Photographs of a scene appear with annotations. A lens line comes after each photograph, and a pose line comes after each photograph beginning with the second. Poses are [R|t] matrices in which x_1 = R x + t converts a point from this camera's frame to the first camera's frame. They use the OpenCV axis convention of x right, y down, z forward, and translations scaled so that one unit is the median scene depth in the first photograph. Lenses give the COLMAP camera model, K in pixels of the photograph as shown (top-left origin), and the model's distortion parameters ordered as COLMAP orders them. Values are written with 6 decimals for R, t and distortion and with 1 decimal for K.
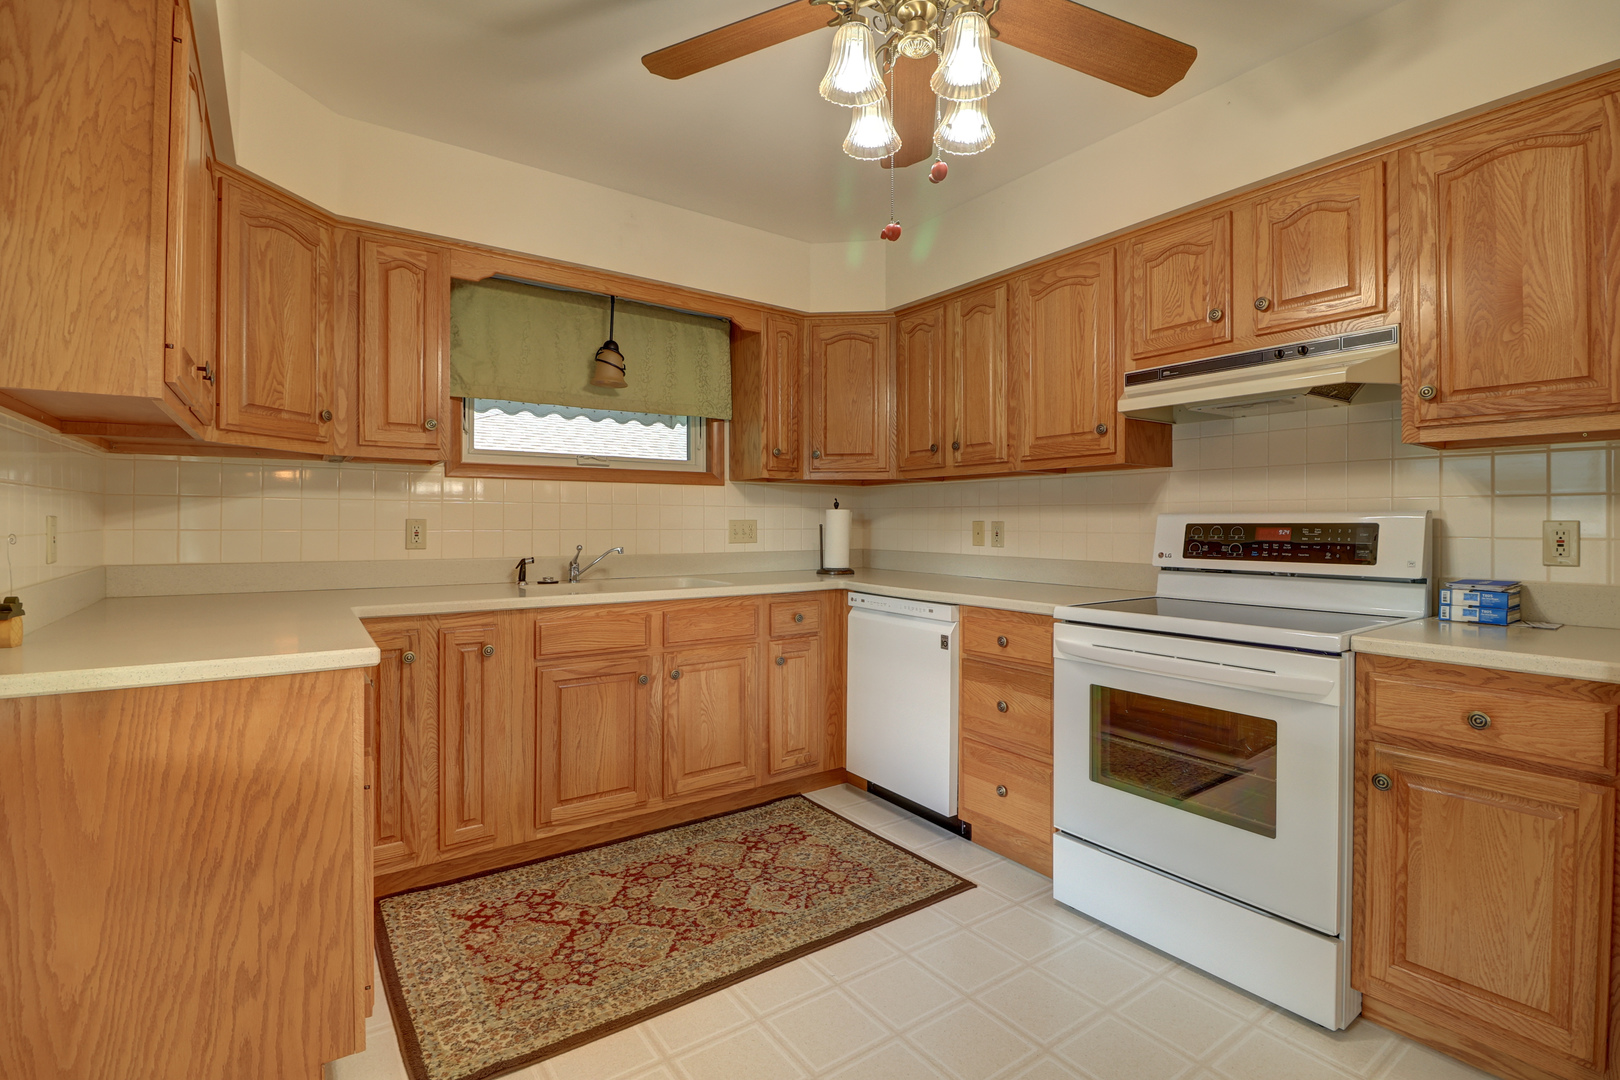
lens RADIAL K [[735.6, 0, 790.9], [0, 735.6, 524.6], [0, 0, 1]] dist [-0.003040, -0.014683]
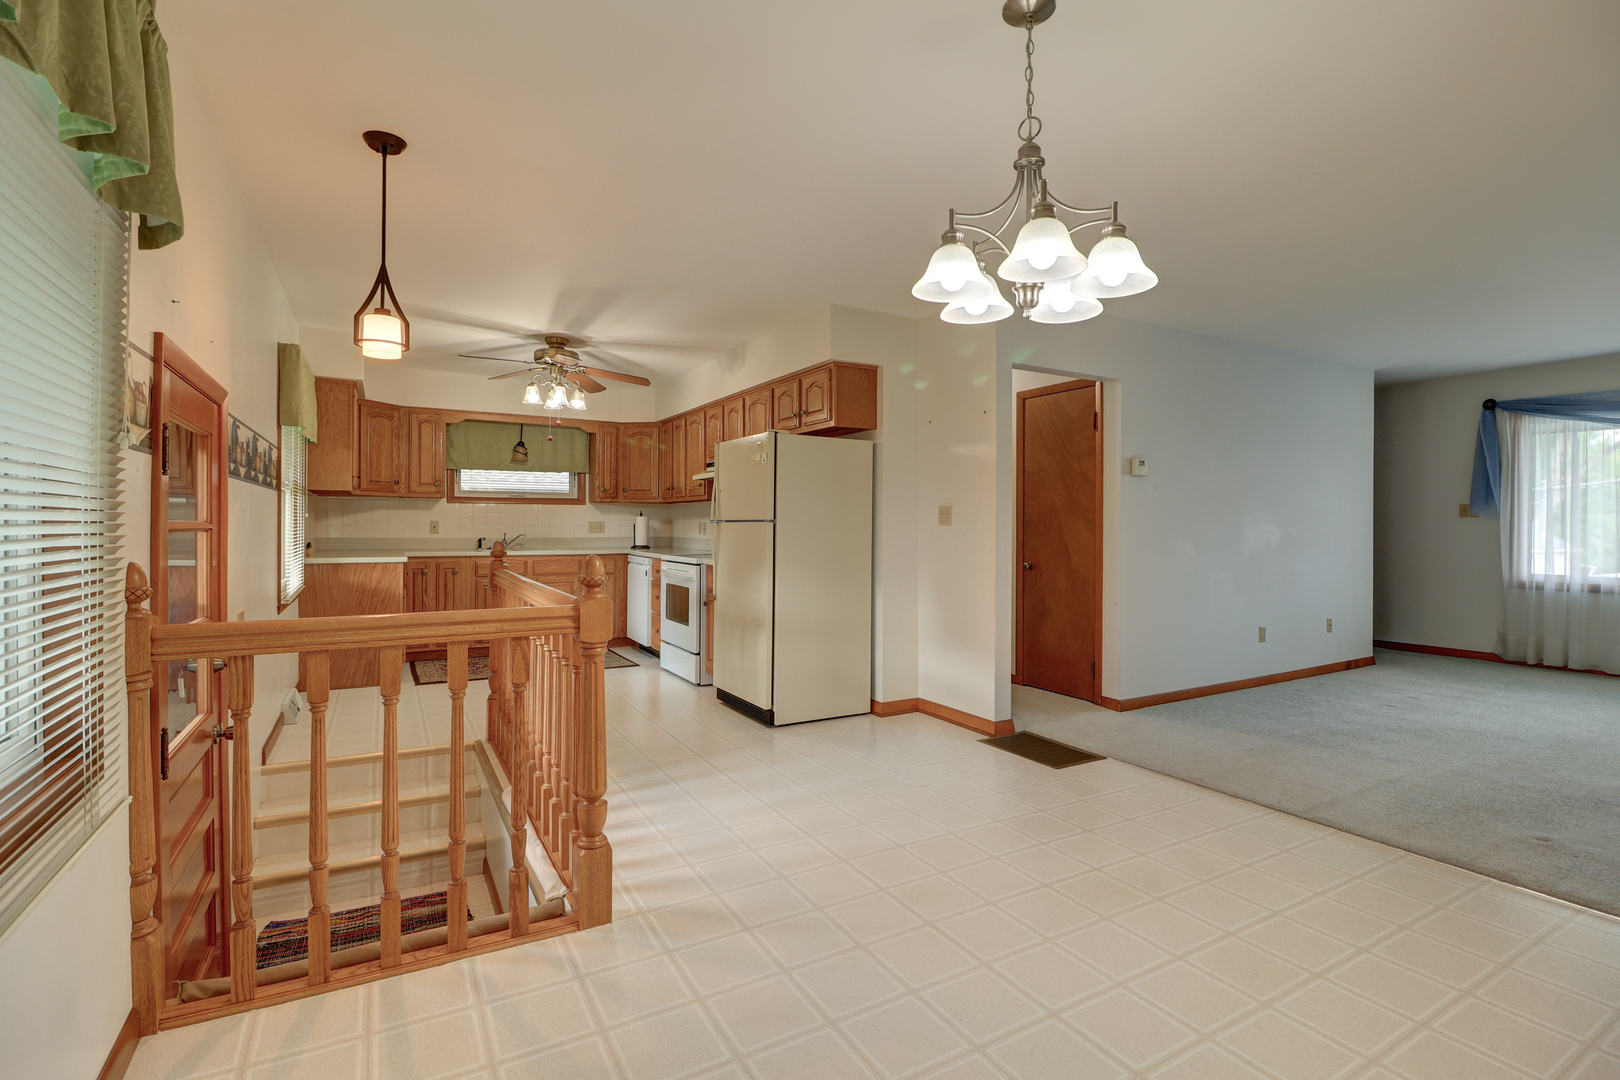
lens RADIAL K [[751.3, 0, 815.0], [0, 751.3, 522.7], [0, 0, 1]] dist [-0.000832, -0.014038]
pose [[0.996891, 0.002014, -0.078764, 0.908305], [-0.002208, 0.999995, -0.002377, 0.001020], [0.078759, 0.002544, 0.996890, -1.324545]]
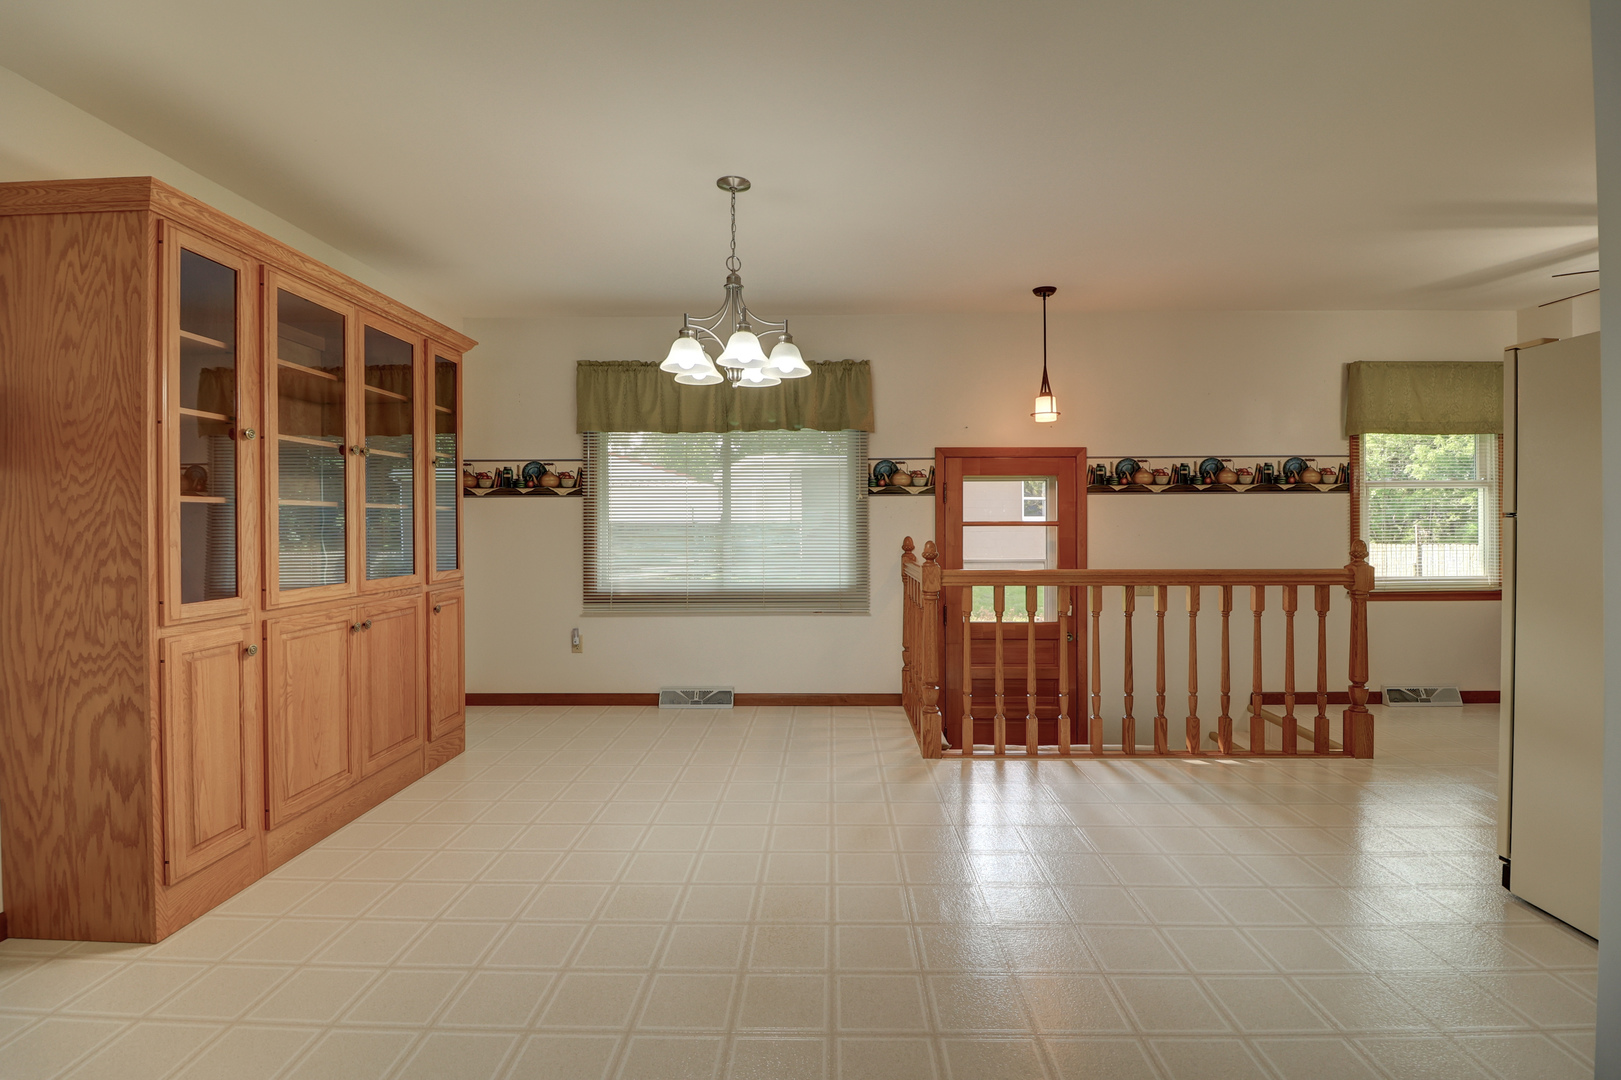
lens RADIAL K [[751.8, 0, 815.5], [0, 751.8, 522.7], [0, 0, 1]] dist [-0.000832, -0.014038]
pose [[-0.587965, 0.003418, -0.808879, 1.814814], [0.003645, 0.999992, 0.001576, -0.001974], [0.808878, -0.002021, -0.587973, 0.074296]]
